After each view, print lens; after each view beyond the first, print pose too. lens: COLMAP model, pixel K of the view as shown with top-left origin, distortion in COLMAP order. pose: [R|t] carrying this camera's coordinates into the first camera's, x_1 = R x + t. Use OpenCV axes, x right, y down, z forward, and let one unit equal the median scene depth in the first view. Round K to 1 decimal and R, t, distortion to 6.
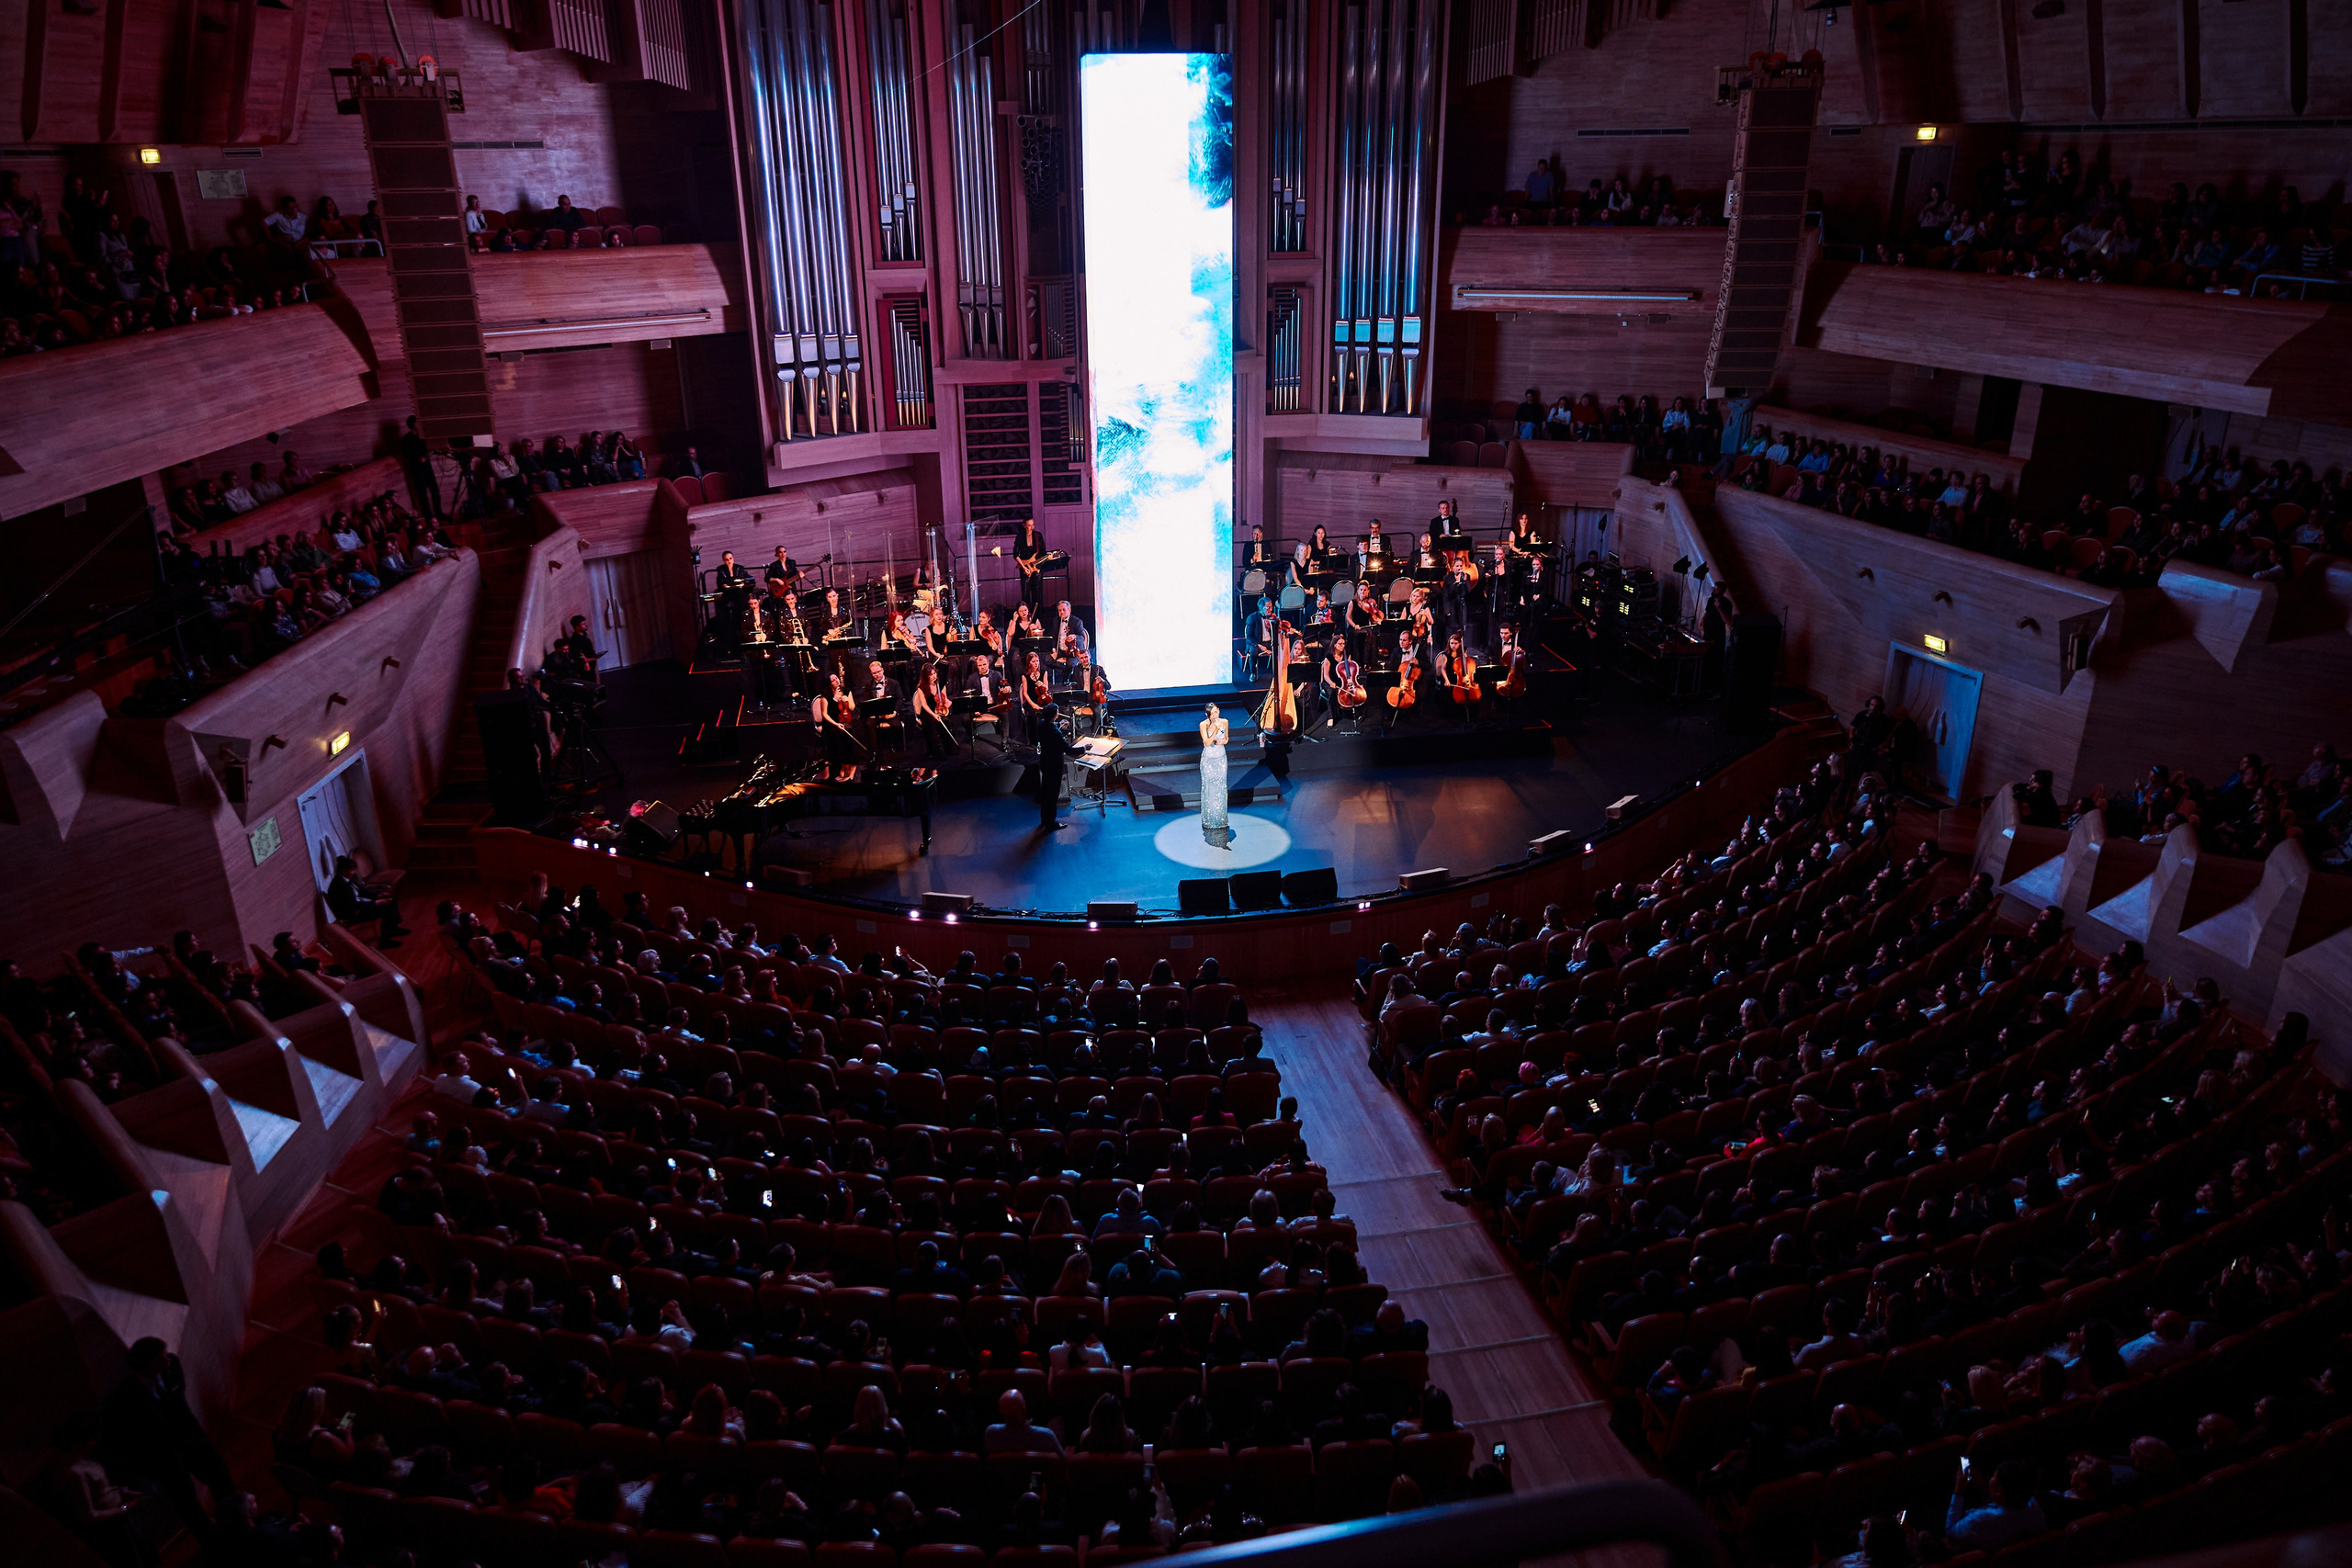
lens RADIAL K [[1603.1, 0, 1176.0], [0, 1603.1, 784.0], [0, 0, 1]] dist [0.002133, 0.001659]
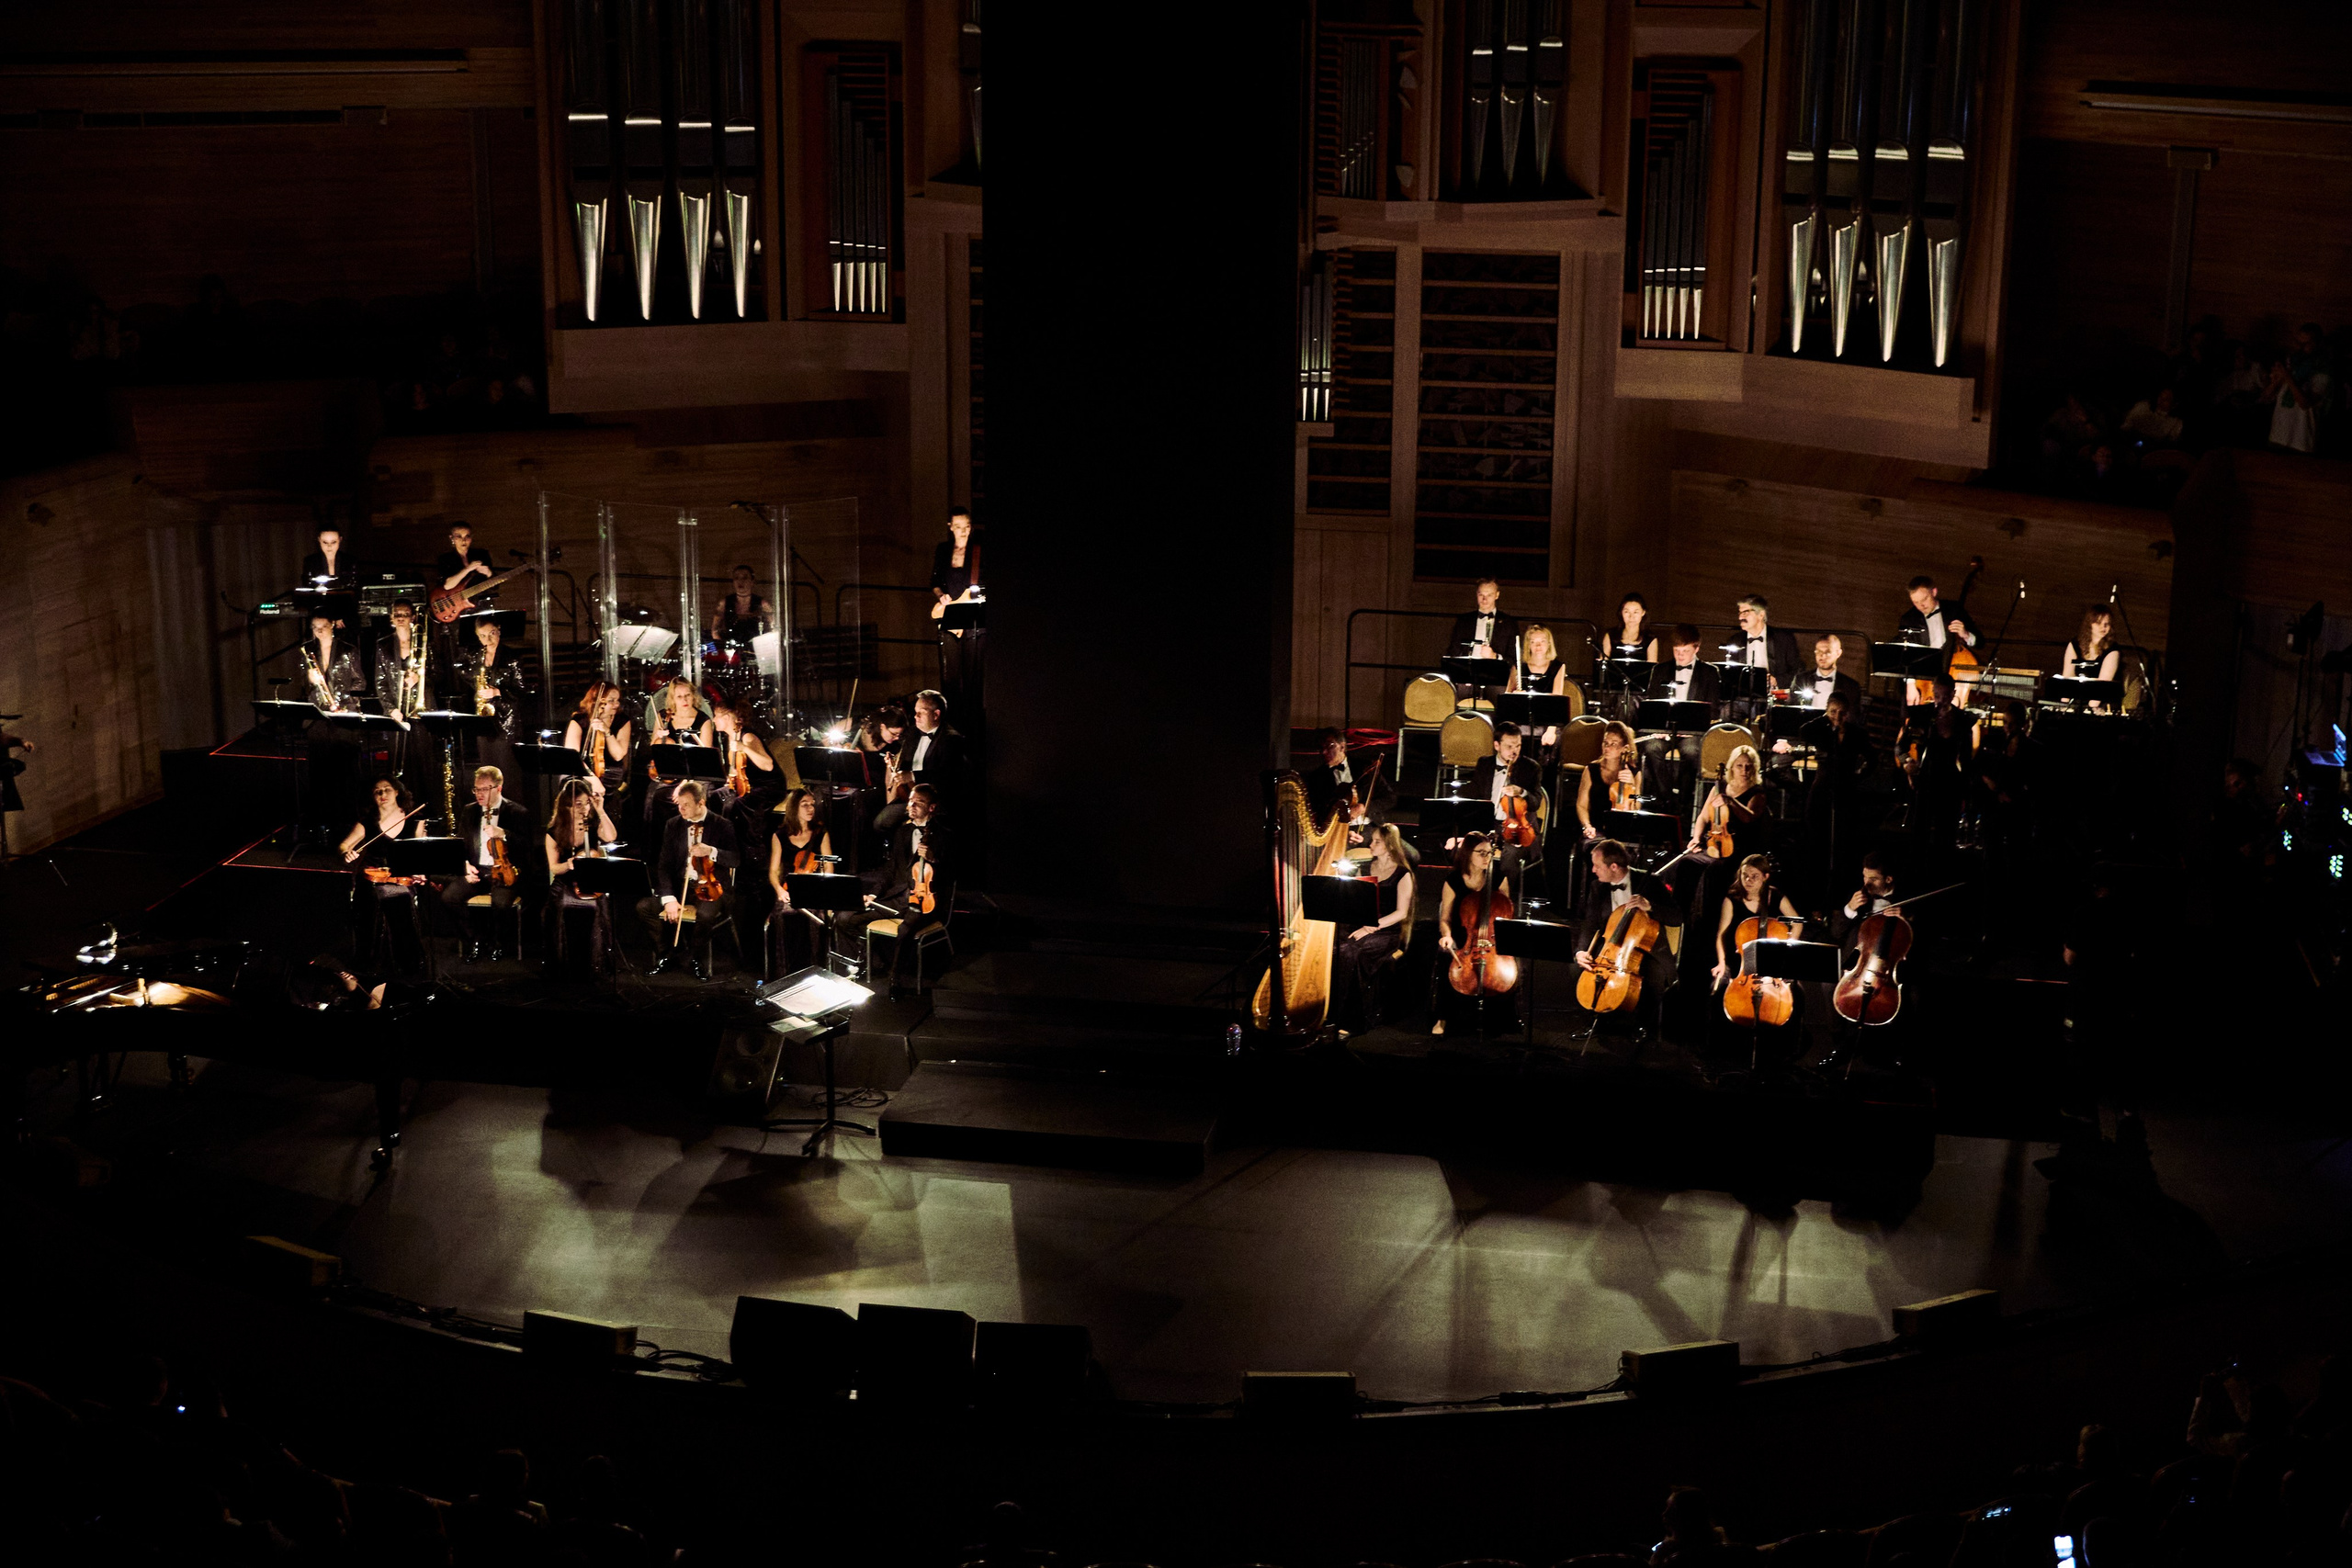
lens RADIAL K [[3697.9, 0, 1278.2], [0, 3697.9, 791.3], [0, 0, 1]] dist [0.057952, -0.072710]
pose [[0.939827, 0.110655, -0.323235, 0.325102], [-0.141866, 0.987073, -0.074572, -0.016929], [0.310805, 0.115941, 0.943376, 0.009306]]
